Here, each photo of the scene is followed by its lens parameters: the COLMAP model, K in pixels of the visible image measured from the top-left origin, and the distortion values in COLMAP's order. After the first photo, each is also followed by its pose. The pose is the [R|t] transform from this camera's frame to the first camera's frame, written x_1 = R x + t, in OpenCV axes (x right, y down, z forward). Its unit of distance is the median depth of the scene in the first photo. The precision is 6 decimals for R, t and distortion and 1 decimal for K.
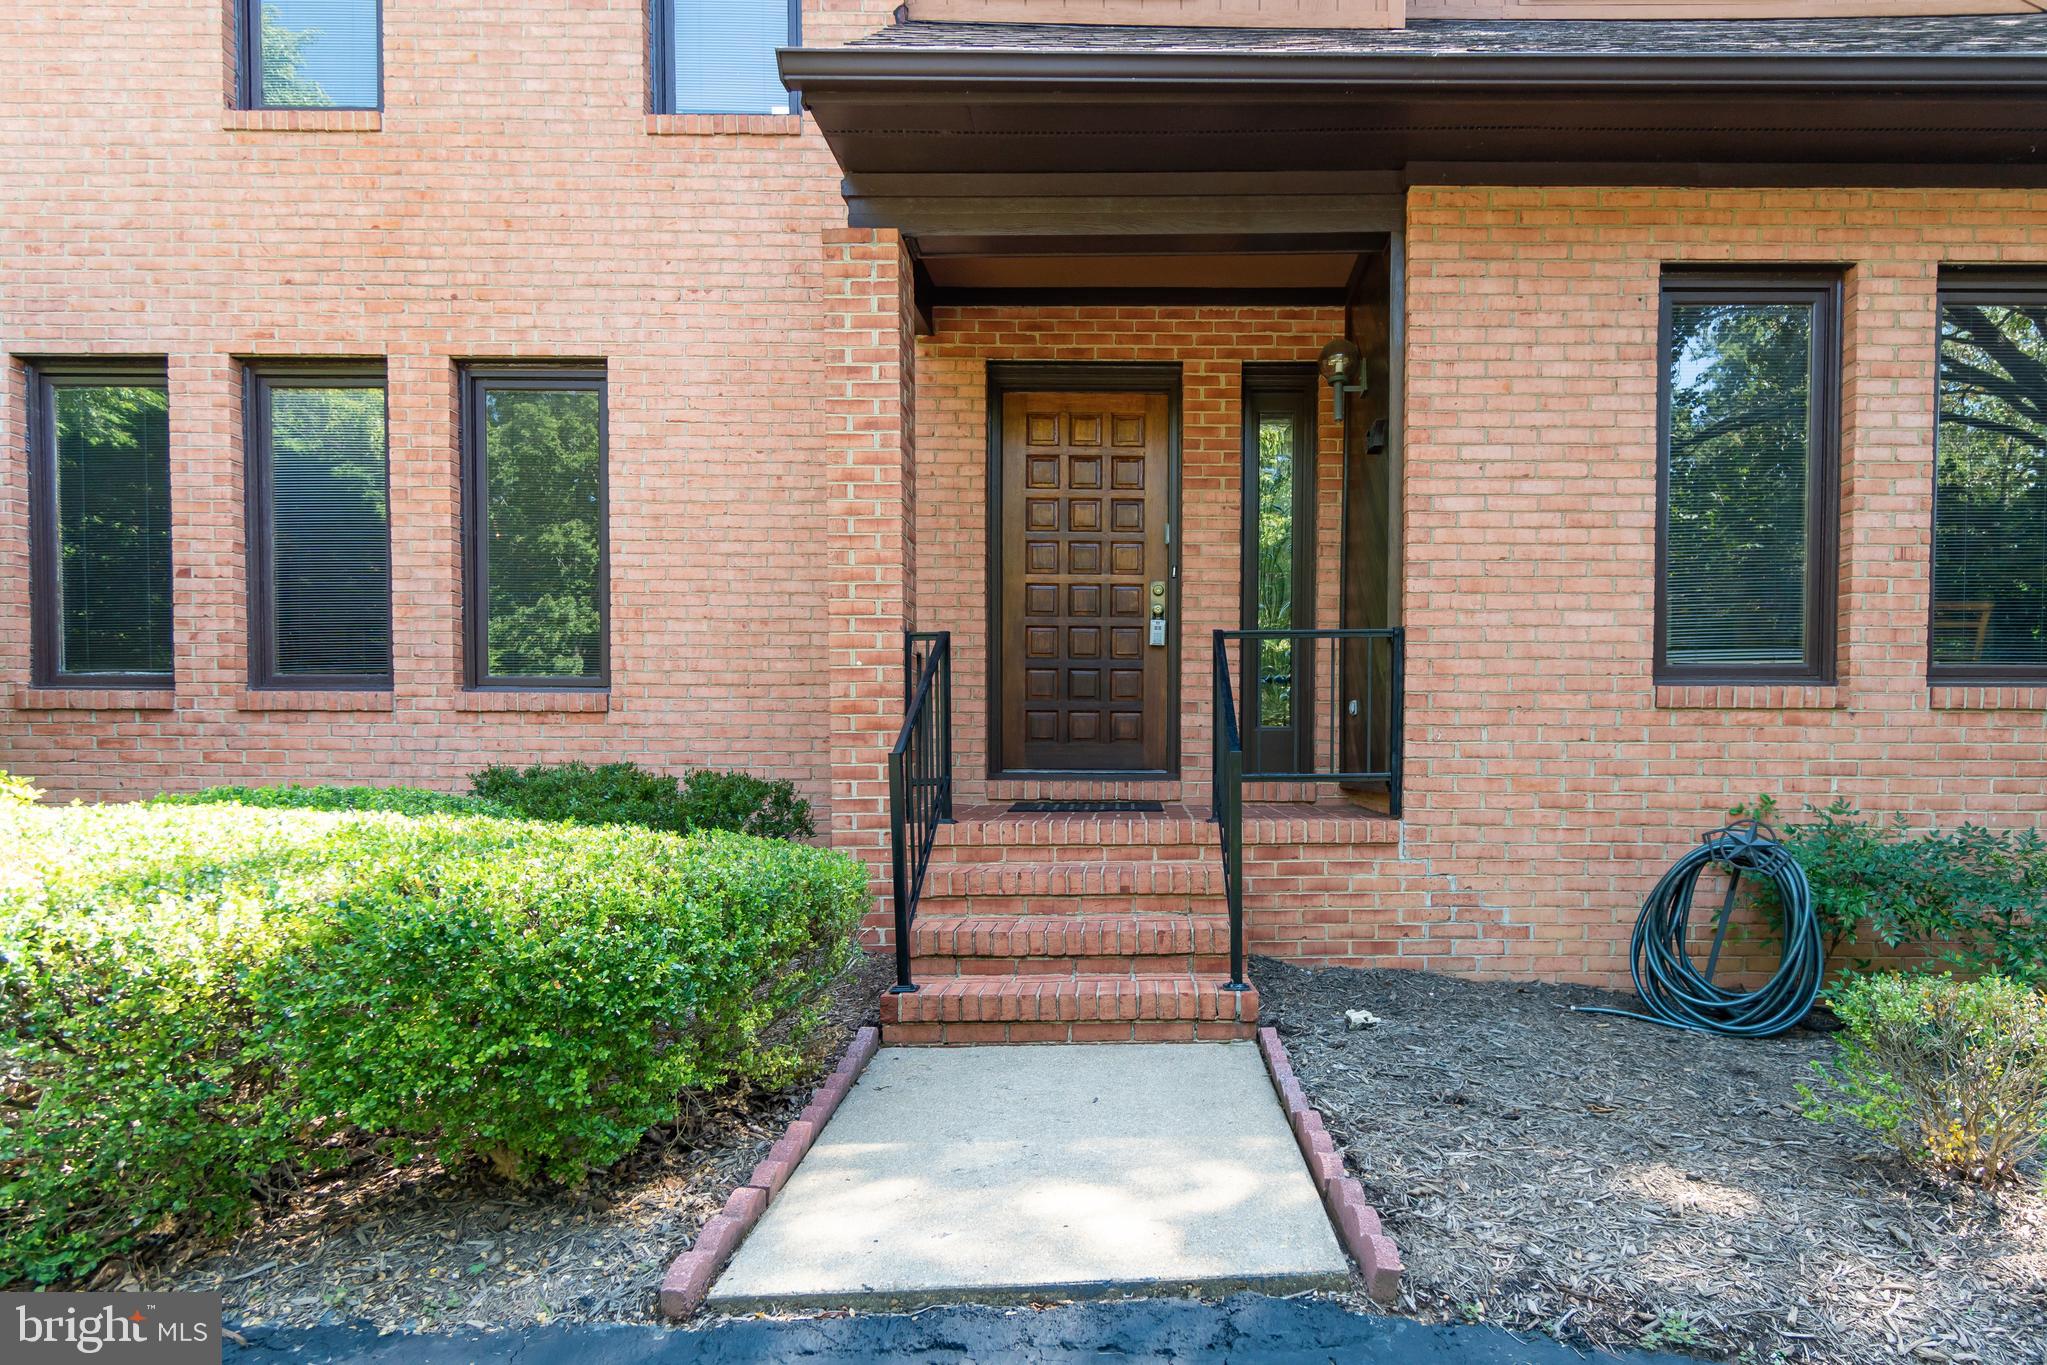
lens RADIAL K [[1059.2, 0, 1022.7], [0, 1059.2, 740.4], [0, 0, 1]] dist [0.001189, -0.000815]
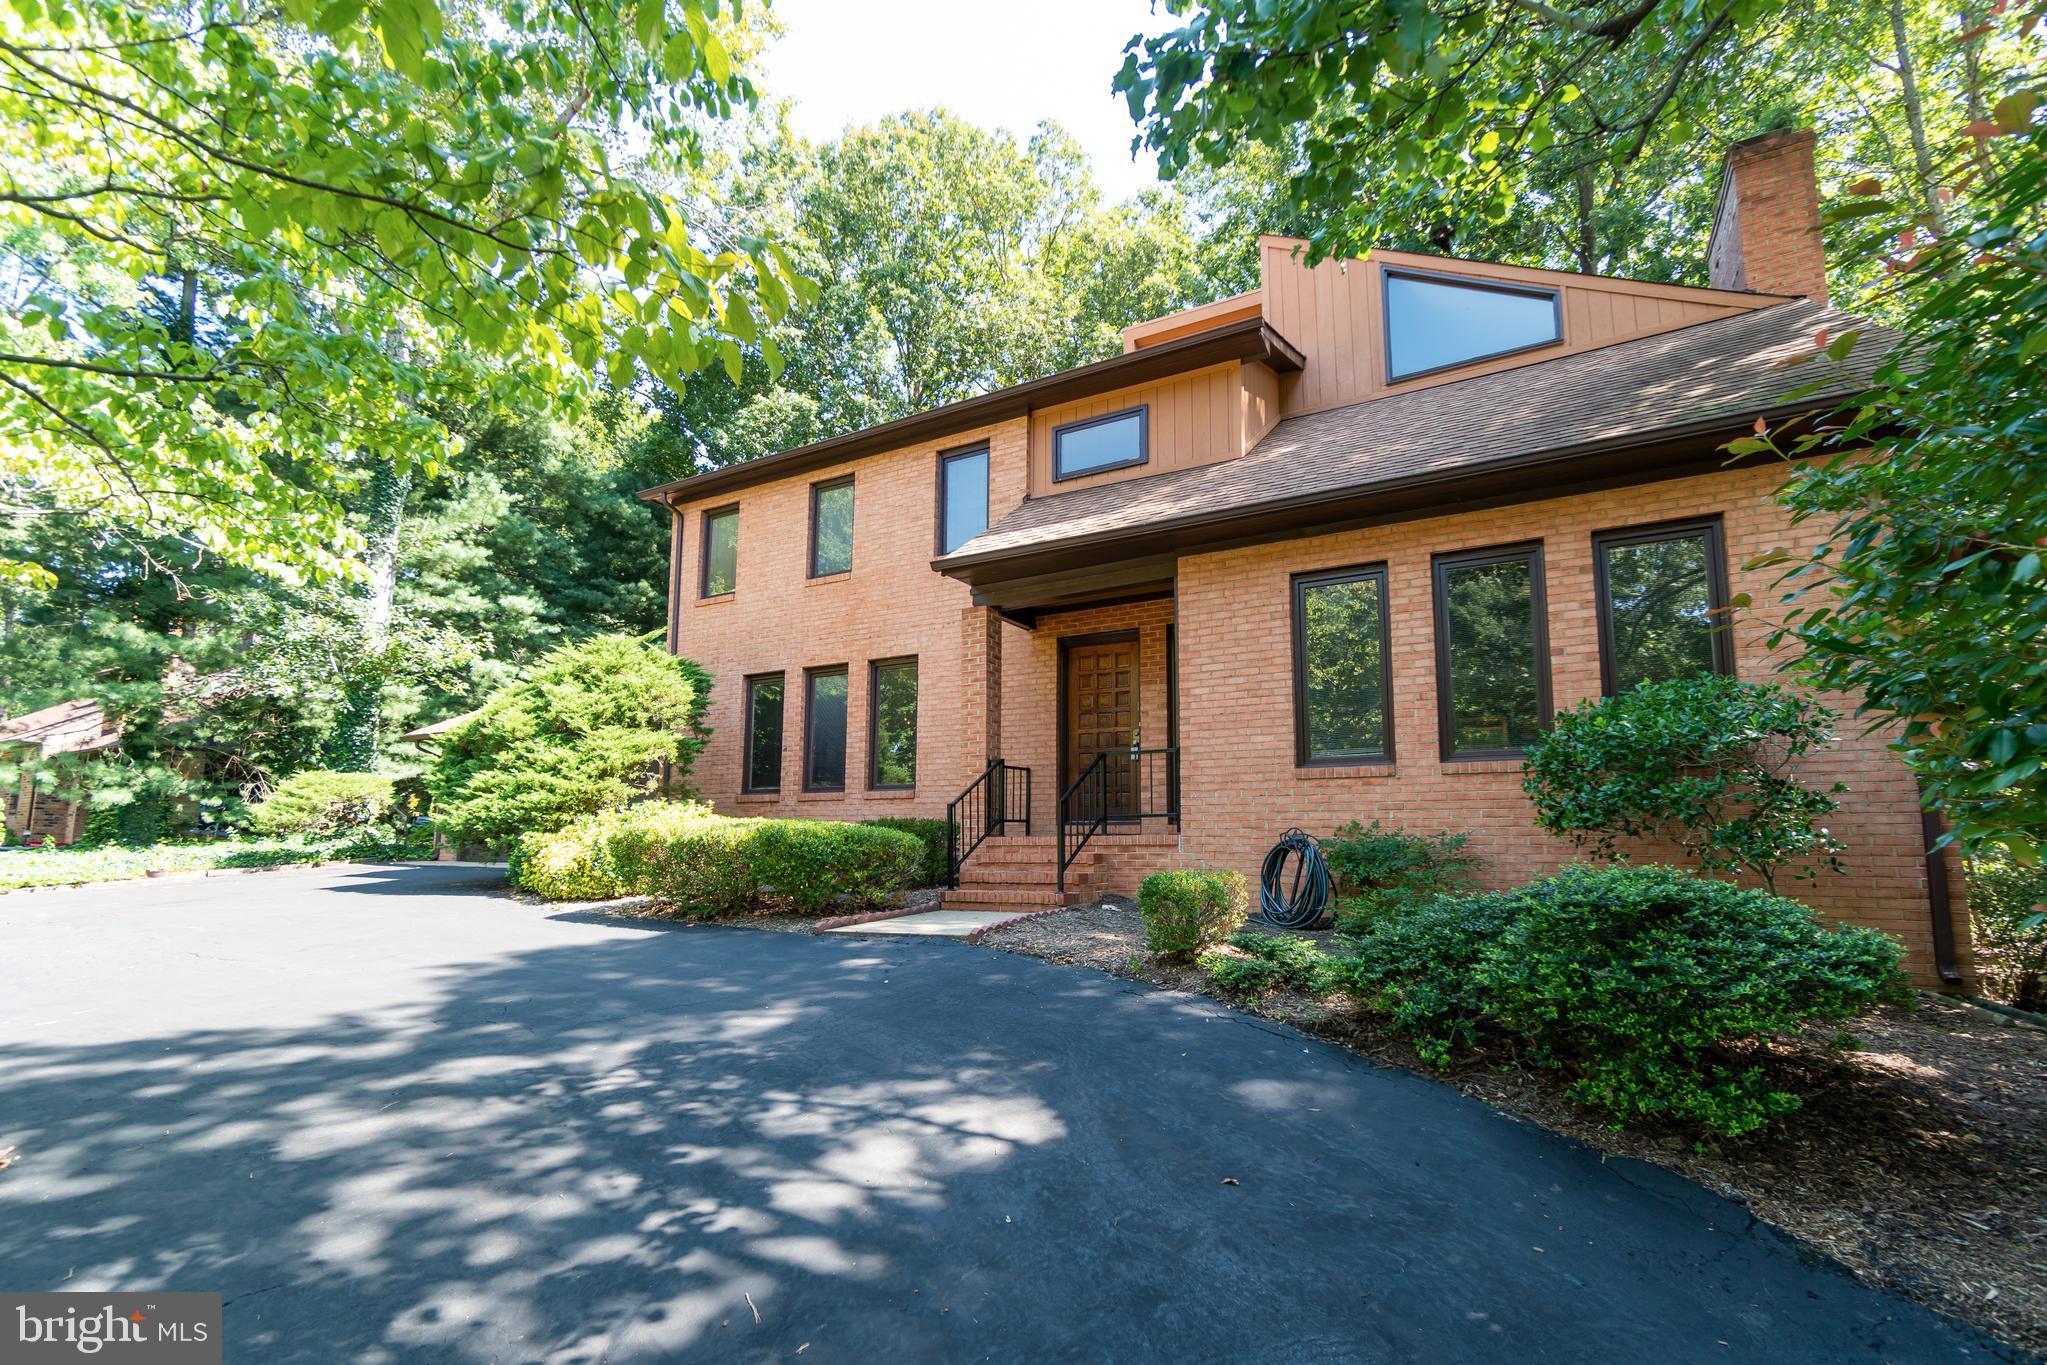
lens RADIAL K [[887.1, 0, 1023.3], [0, 887.1, 682.2], [0, 0, 1]] dist [-0.000412, -0.000004]
pose [[0.876173, -0.088347, -0.473830, 0.815259], [-0.002509, 0.982209, -0.187775, 0.093734], [0.481989, 0.165713, 0.860364, -0.668378]]
